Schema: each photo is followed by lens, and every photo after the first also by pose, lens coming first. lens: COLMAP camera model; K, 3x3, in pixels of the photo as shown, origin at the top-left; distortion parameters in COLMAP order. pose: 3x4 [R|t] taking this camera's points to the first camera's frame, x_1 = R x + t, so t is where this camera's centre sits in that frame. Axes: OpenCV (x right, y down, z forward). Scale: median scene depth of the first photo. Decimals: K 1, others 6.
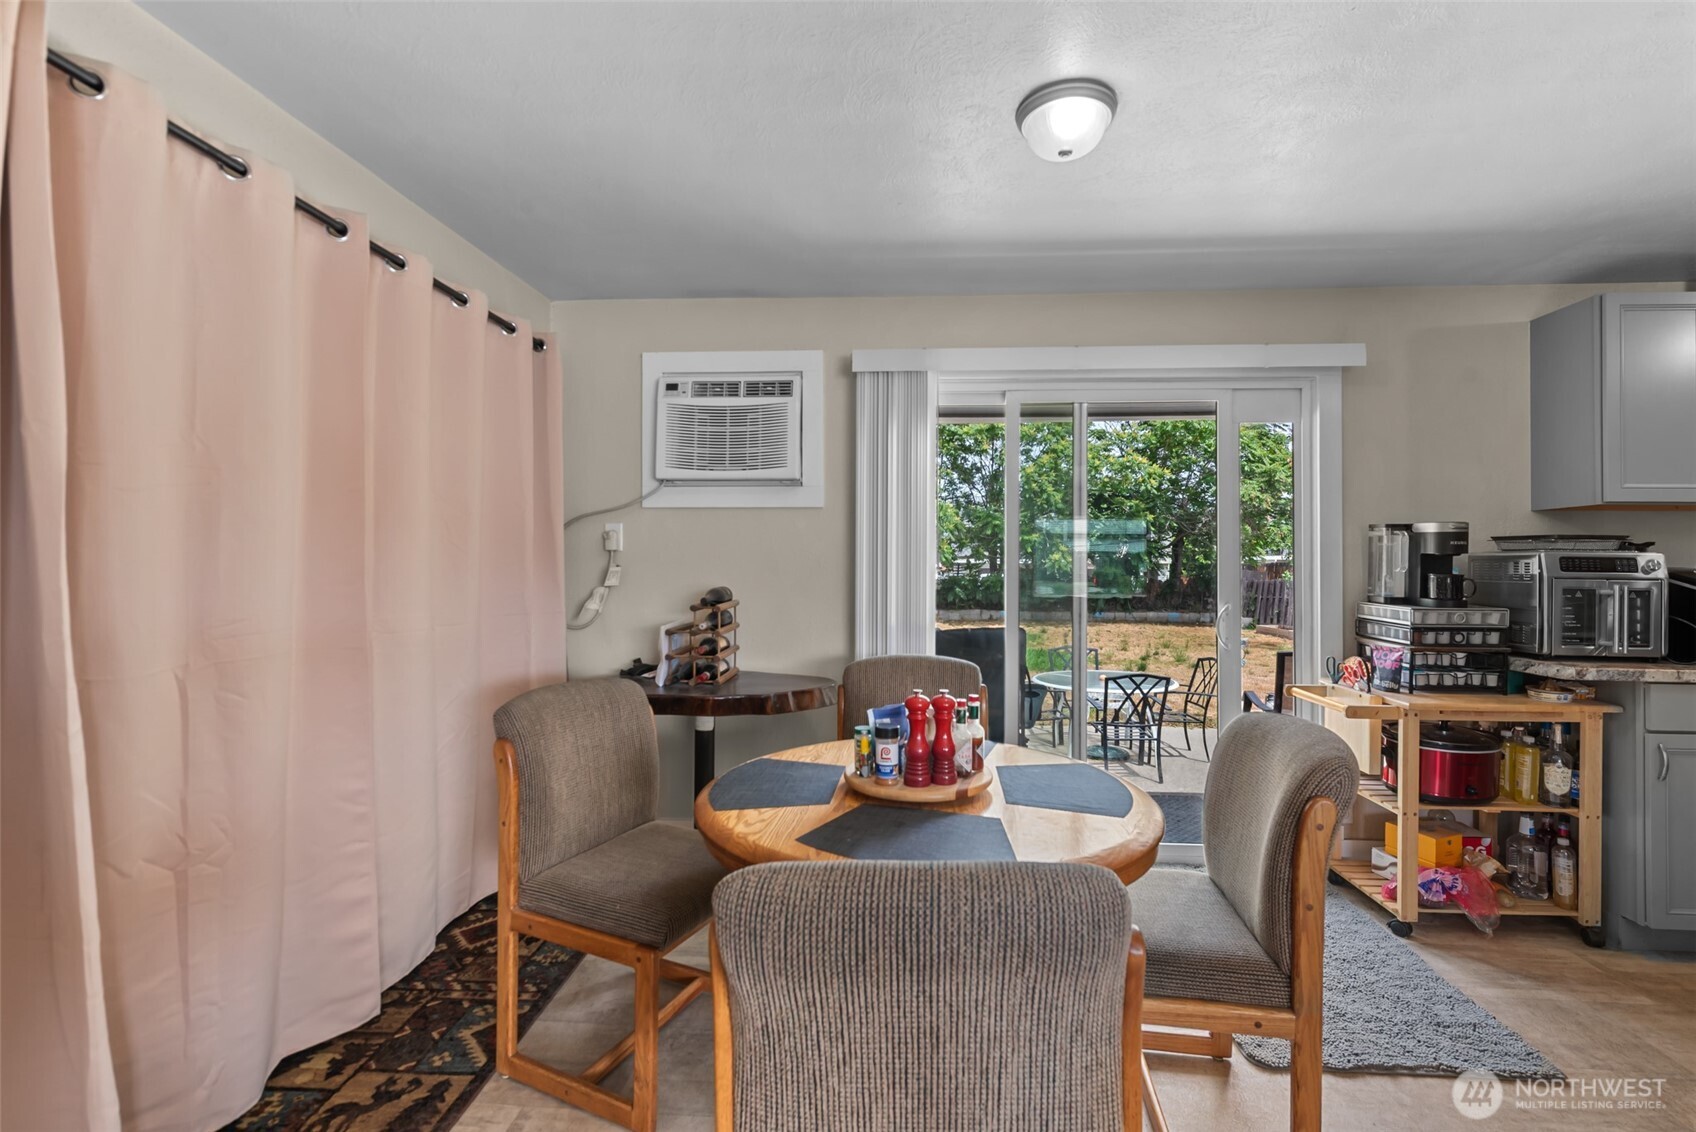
lens RADIAL K [[735.8, 0, 874.6], [0, 735.8, 562.7], [0, 0, 1]] dist [0.002302, 0.000209]
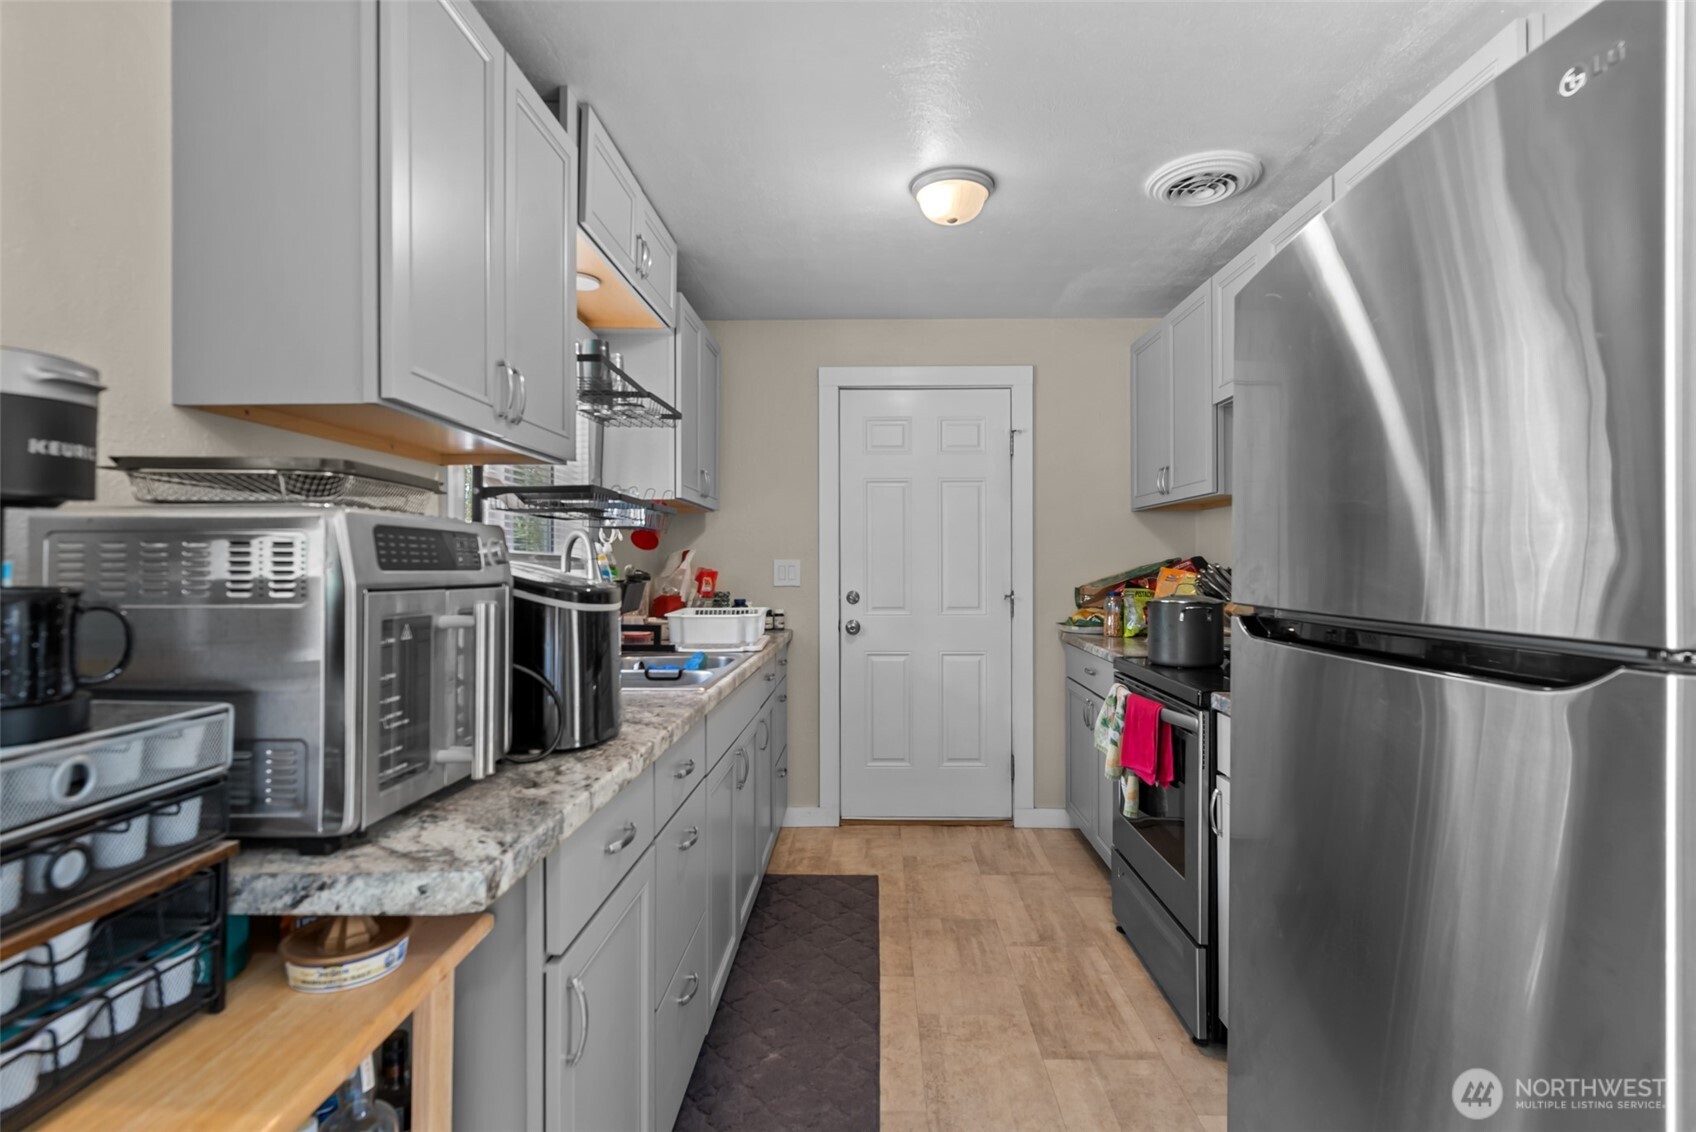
lens RADIAL K [[820.8, 0, 853.8], [0, 820.8, 559.2], [0, 0, 1]] dist [0.000331, 0.000045]
pose [[-0.030566, -0.001009, 0.999532, 0.458772], [-0.000522, 0.999999, 0.000994, 0.005768], [-0.999533, -0.000491, -0.030566, 0.658164]]
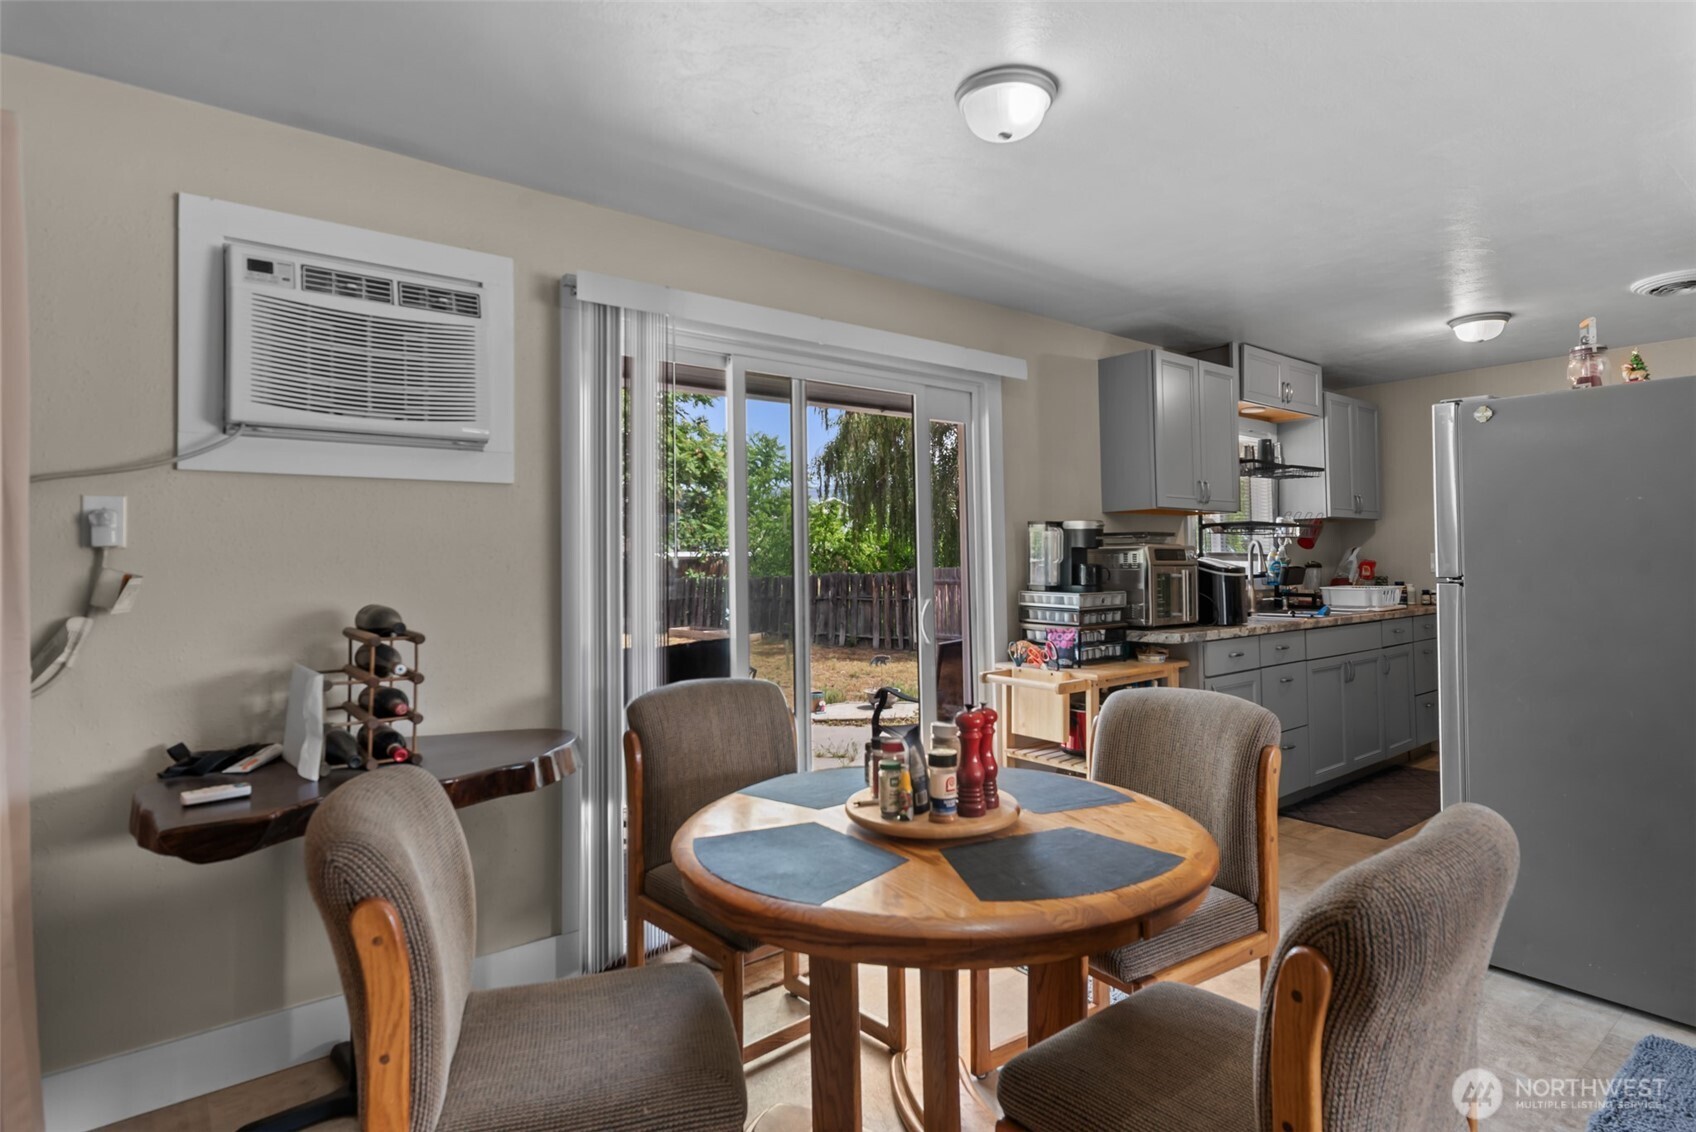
lens RADIAL K [[884.5, 0, 871.8], [0, 884.5, 535.9], [0, 0, 1]] dist [0.002277, 0.000267]
pose [[0.737324, 0.005054, 0.675520, -0.391762], [0.014689, 0.999616, -0.023512, -0.001548], [-0.675379, 0.027259, 0.736967, 0.162793]]
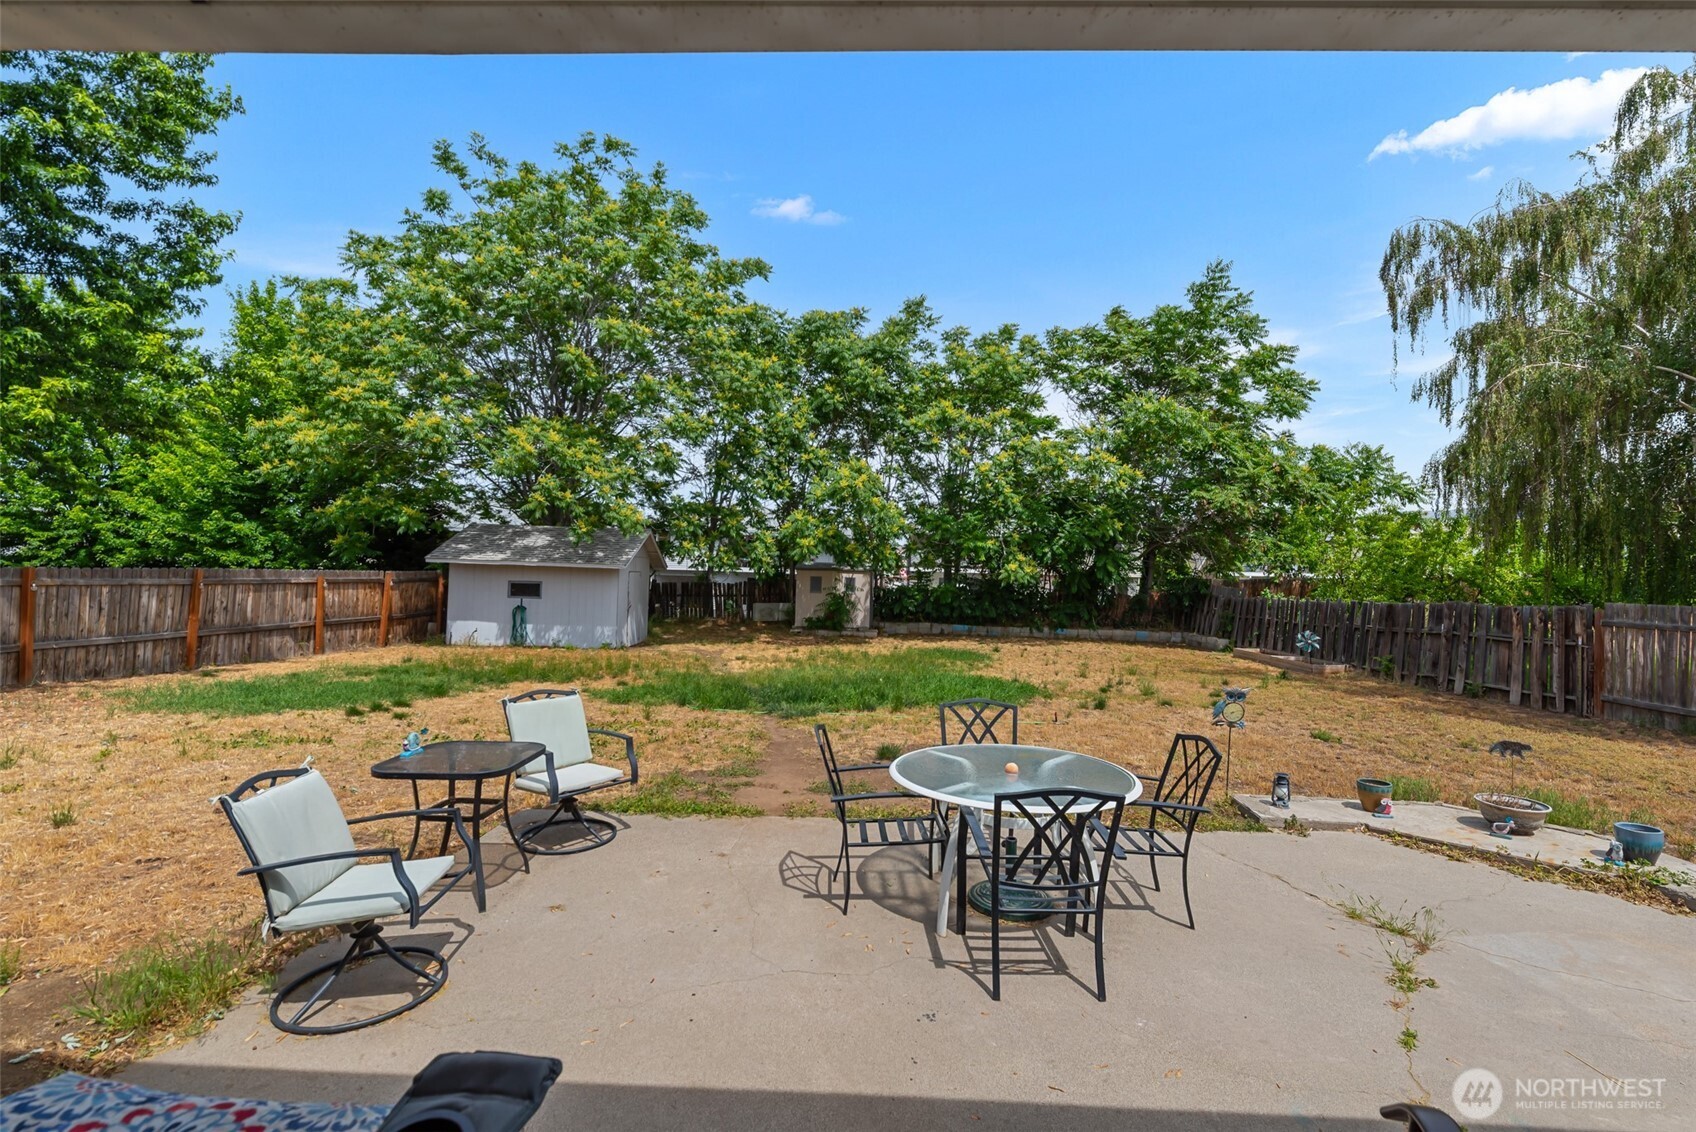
lens RADIAL K [[750.1, 0, 851.8], [0, 750.1, 574.8], [0, 0, 1]] dist [0.001331, -0.000150]
pose [[0.999620, 0.023646, 0.014158, 0.408808], [-0.023733, 0.999700, 0.006023, 0.012952], [-0.014011, -0.006357, 0.999882, 0.981204]]
